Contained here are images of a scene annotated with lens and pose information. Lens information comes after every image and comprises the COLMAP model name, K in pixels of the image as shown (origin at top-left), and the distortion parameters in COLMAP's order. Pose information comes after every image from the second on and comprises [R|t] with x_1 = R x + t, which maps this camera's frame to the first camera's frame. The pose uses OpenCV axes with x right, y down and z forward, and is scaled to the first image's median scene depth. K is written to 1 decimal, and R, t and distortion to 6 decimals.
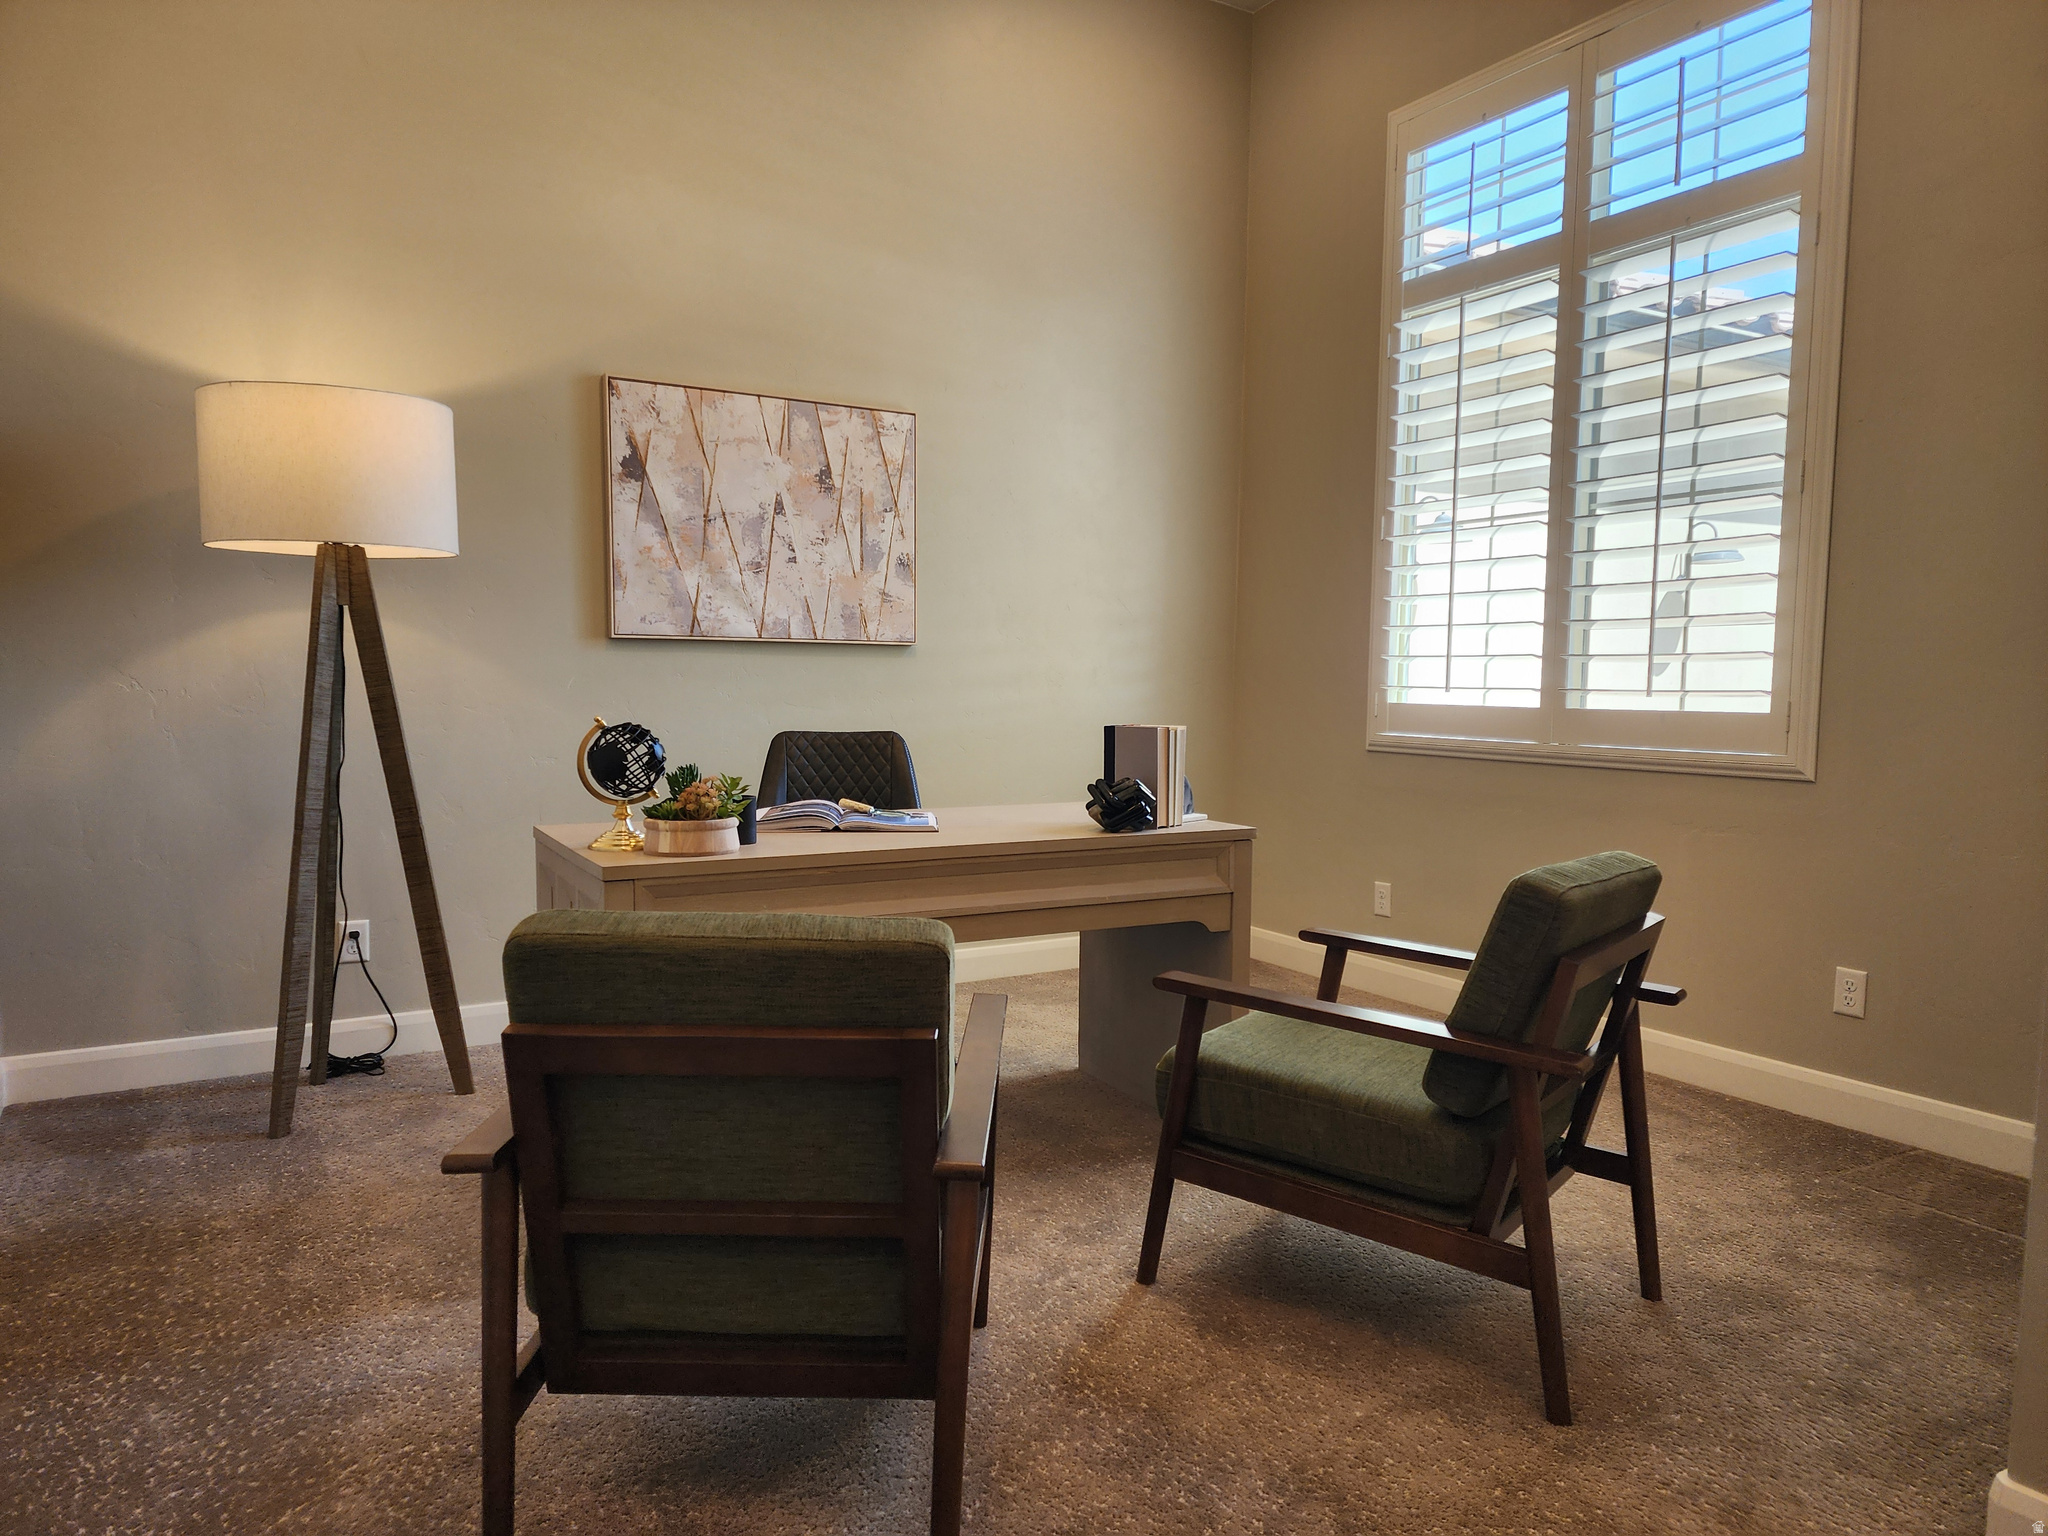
lens RADIAL K [[1392.6, 0, 1036.8], [0, 1392.6, 805.3], [0, 0, 1]] dist [0.125161, -0.139464]
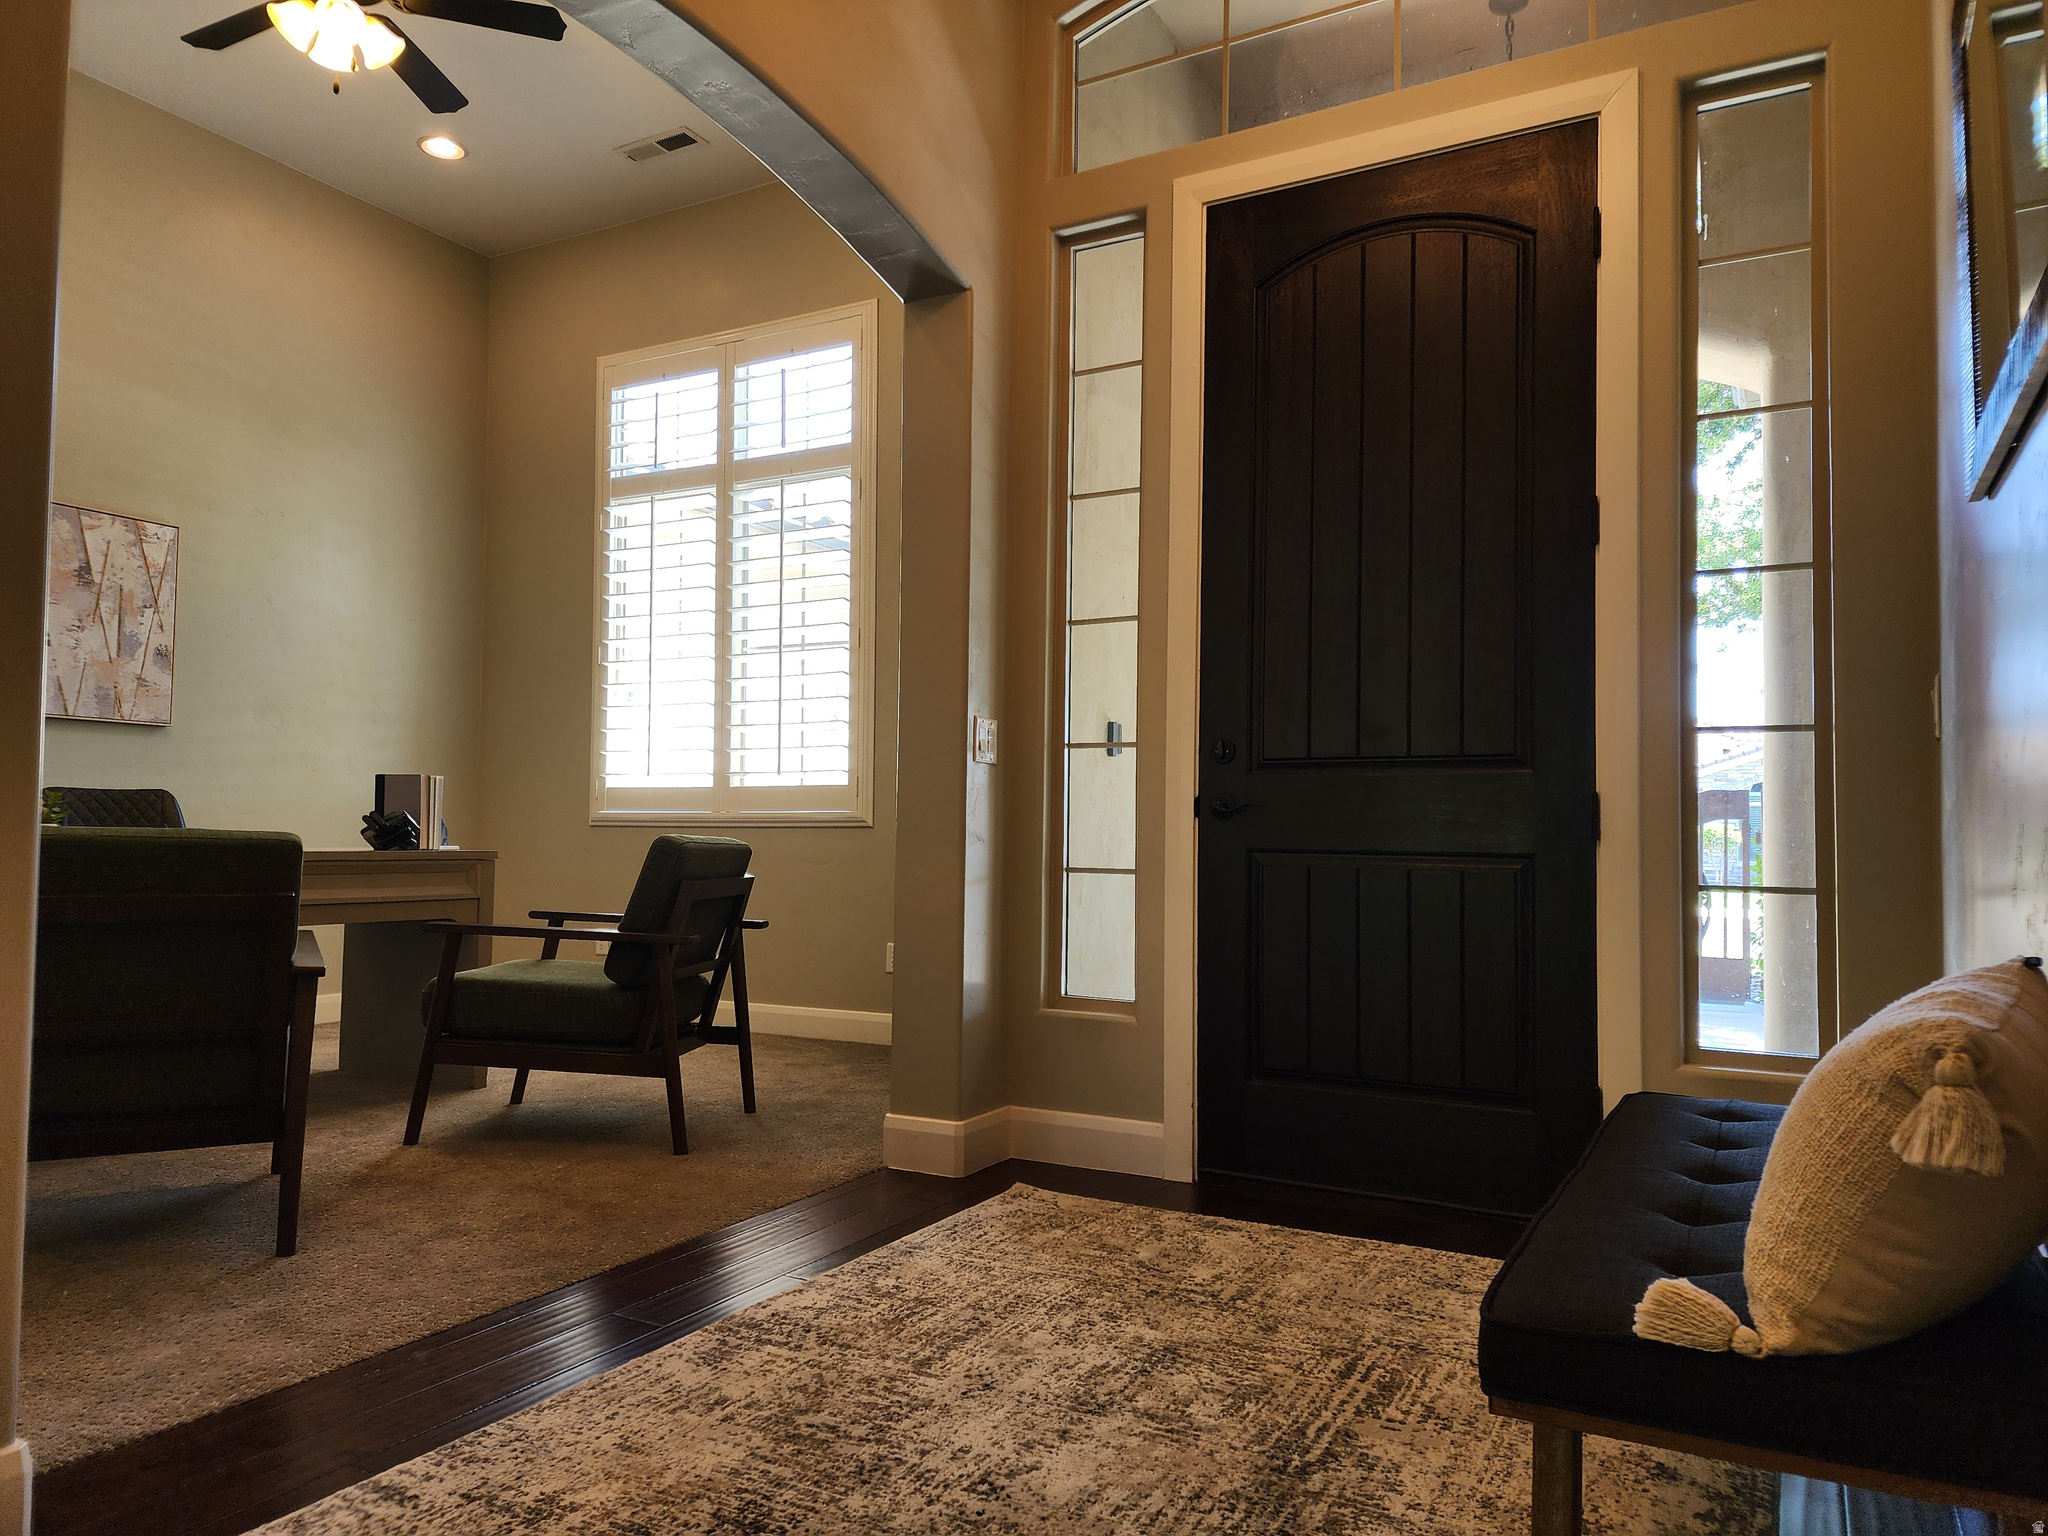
lens RADIAL K [[1381.1, 0, 1020.6], [0, 1381.1, 782.1], [0, 0, 1]] dist [0.085348, -0.084402]
pose [[0.870383, 0.023010, 0.491837, -0.057188], [0.038624, 0.992639, -0.114790, 0.099871], [-0.490858, 0.118908, 0.863087, -0.350900]]
